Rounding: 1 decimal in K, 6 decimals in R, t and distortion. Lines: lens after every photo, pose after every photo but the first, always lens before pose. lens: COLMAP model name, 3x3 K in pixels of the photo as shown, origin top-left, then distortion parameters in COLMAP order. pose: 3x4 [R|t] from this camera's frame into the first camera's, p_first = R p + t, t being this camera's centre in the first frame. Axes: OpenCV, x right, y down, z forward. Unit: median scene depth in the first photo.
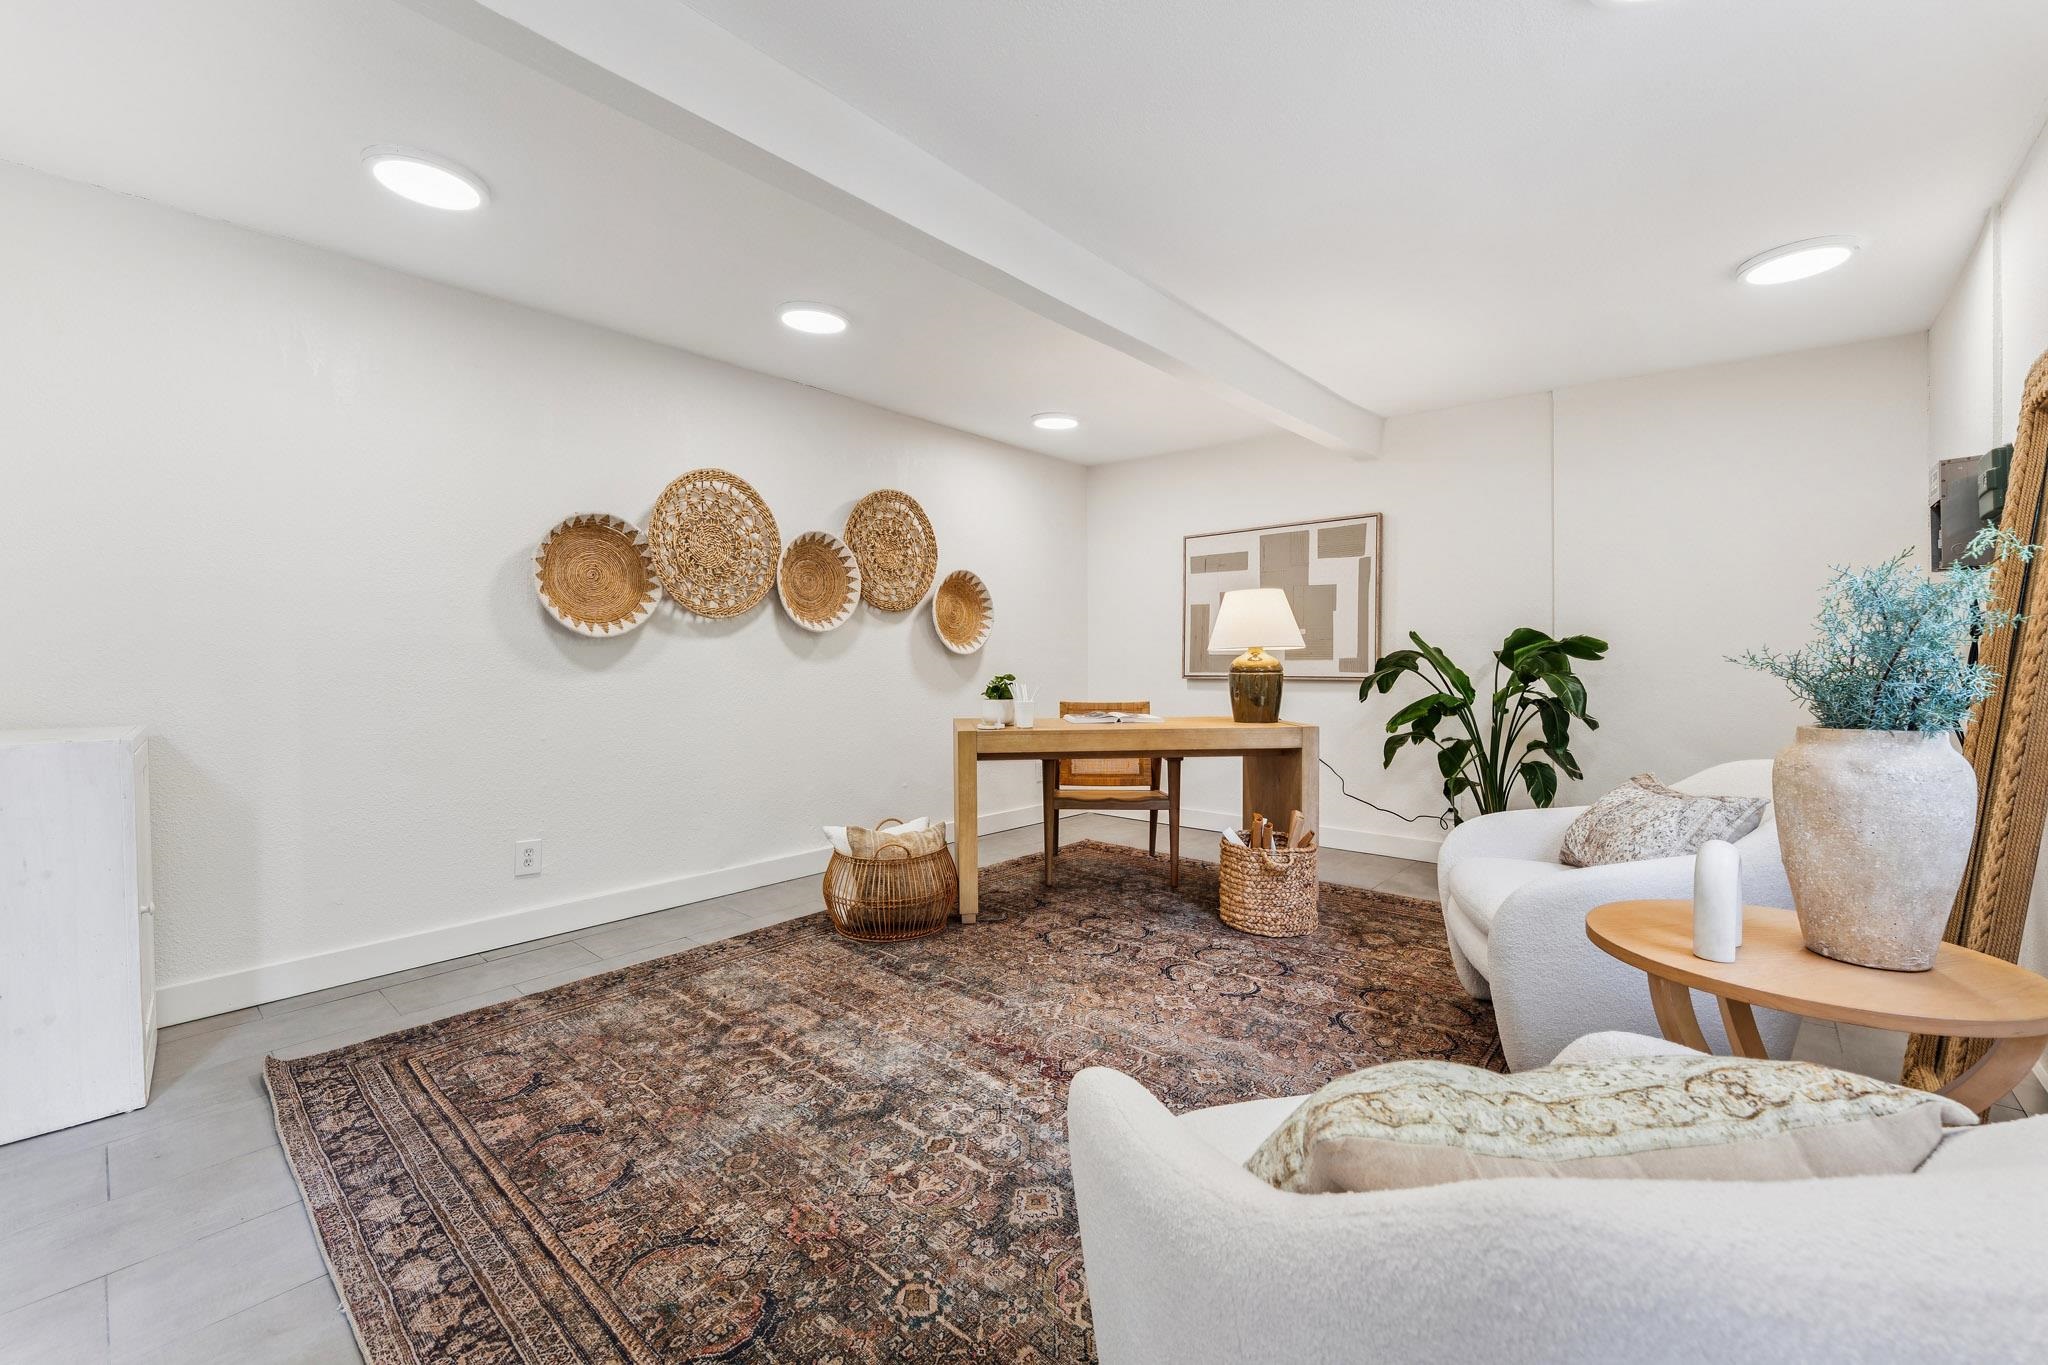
lens RADIAL K [[814.9, 0, 1031.5], [0, 814.9, 677.4], [0, 0, 1]] dist [-0.000716, -0.000831]
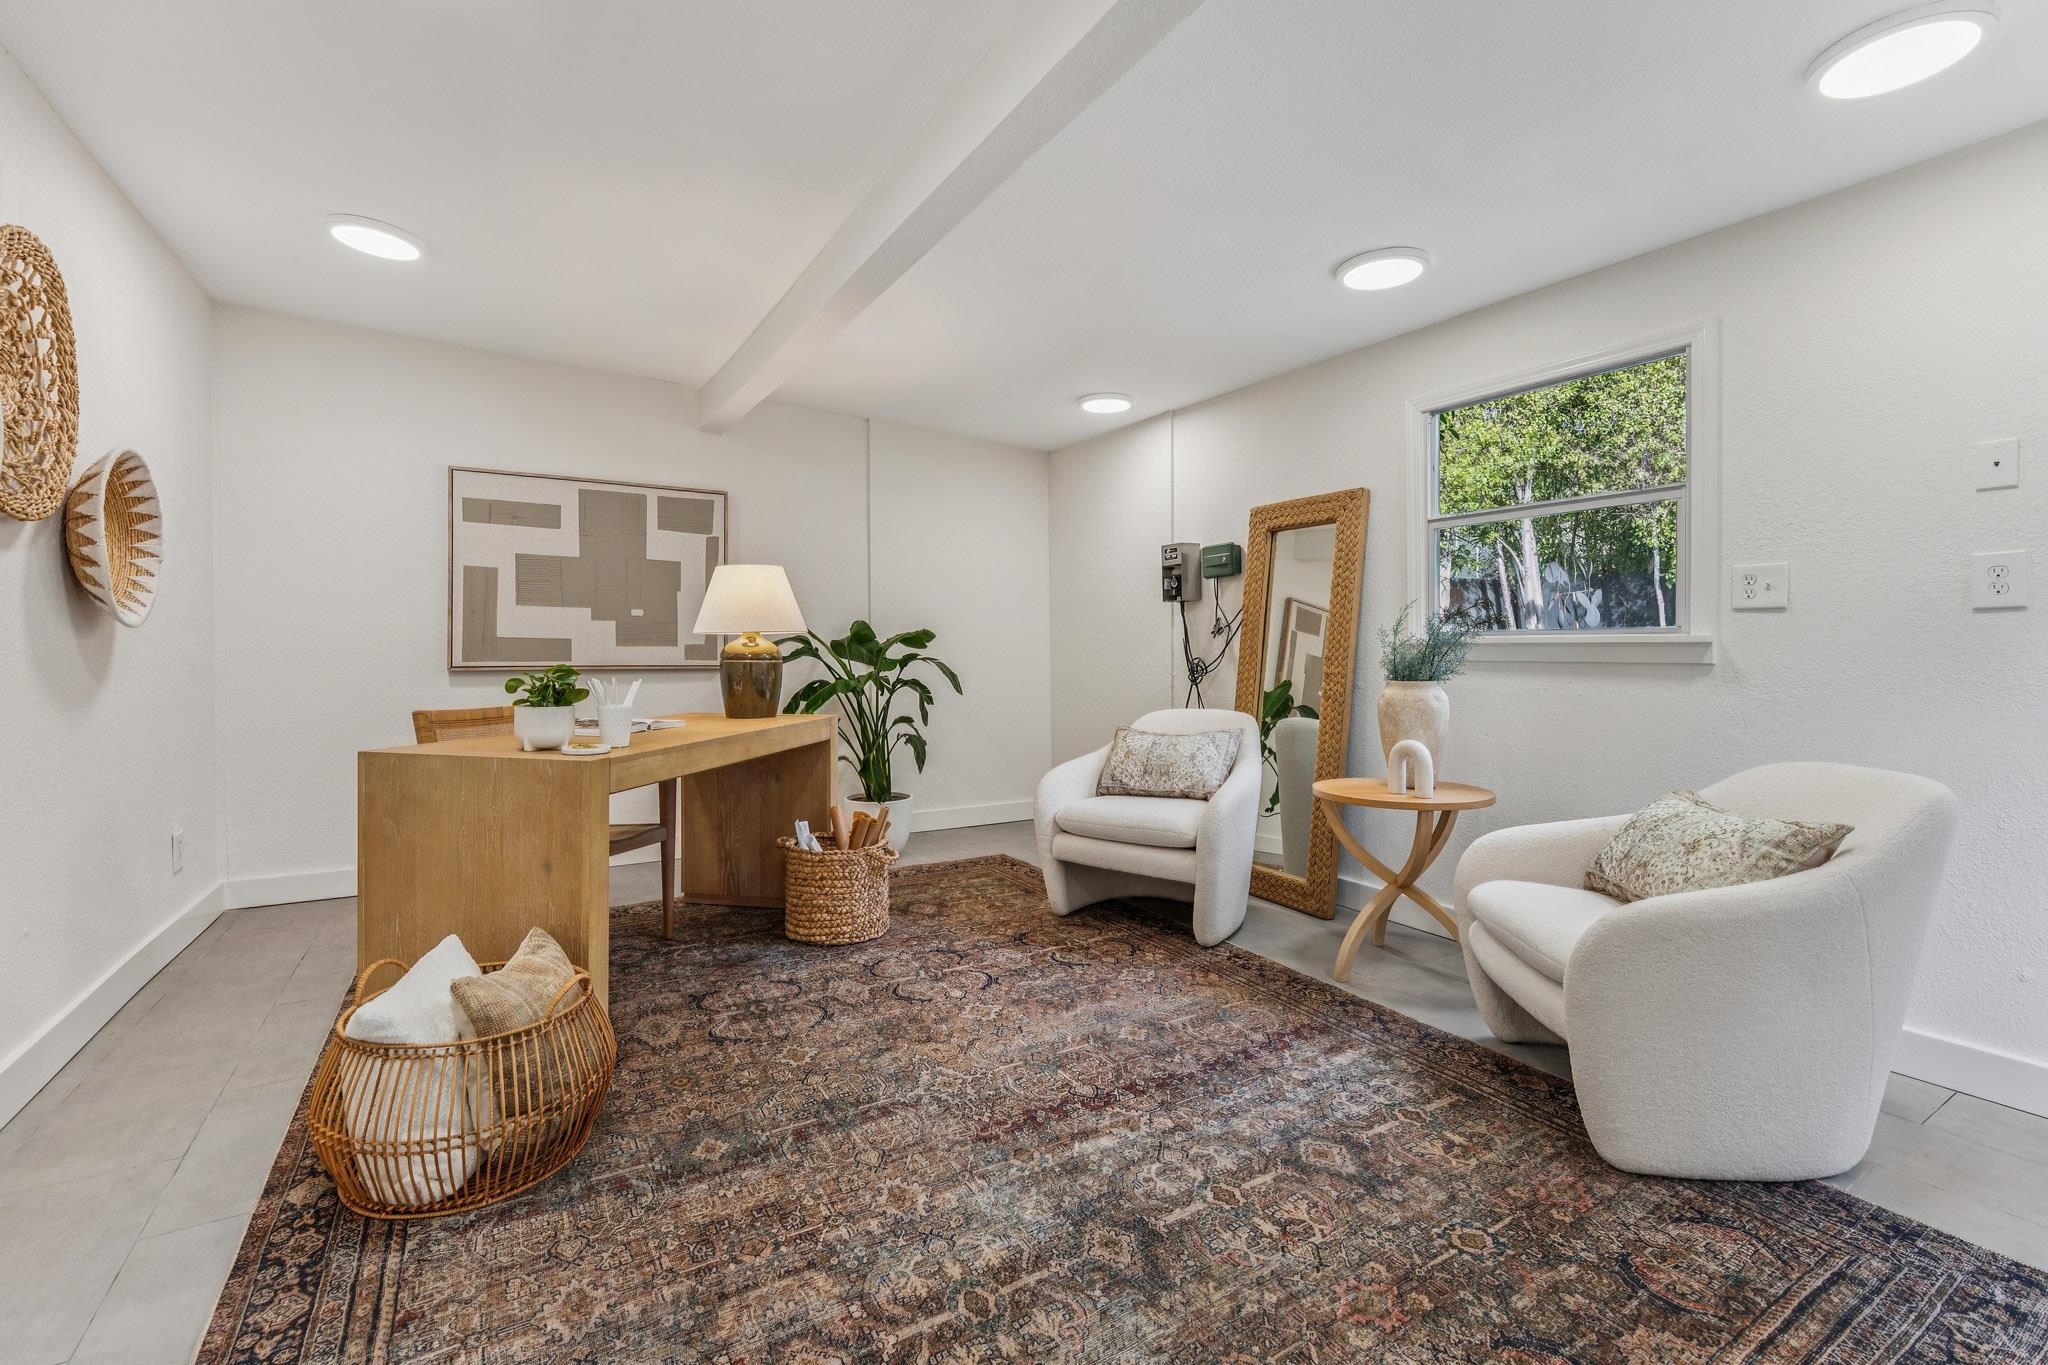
lens RADIAL K [[864.9, 0, 1024.2], [0, 864.9, 648.4], [0, 0, 1]] dist [-0.004386, -0.000278]
pose [[0.306152, 0.007000, 0.951957, -0.683273], [0.013170, 0.999846, -0.011588, -0.004775], [-0.951892, 0.016085, 0.306012, 0.583260]]
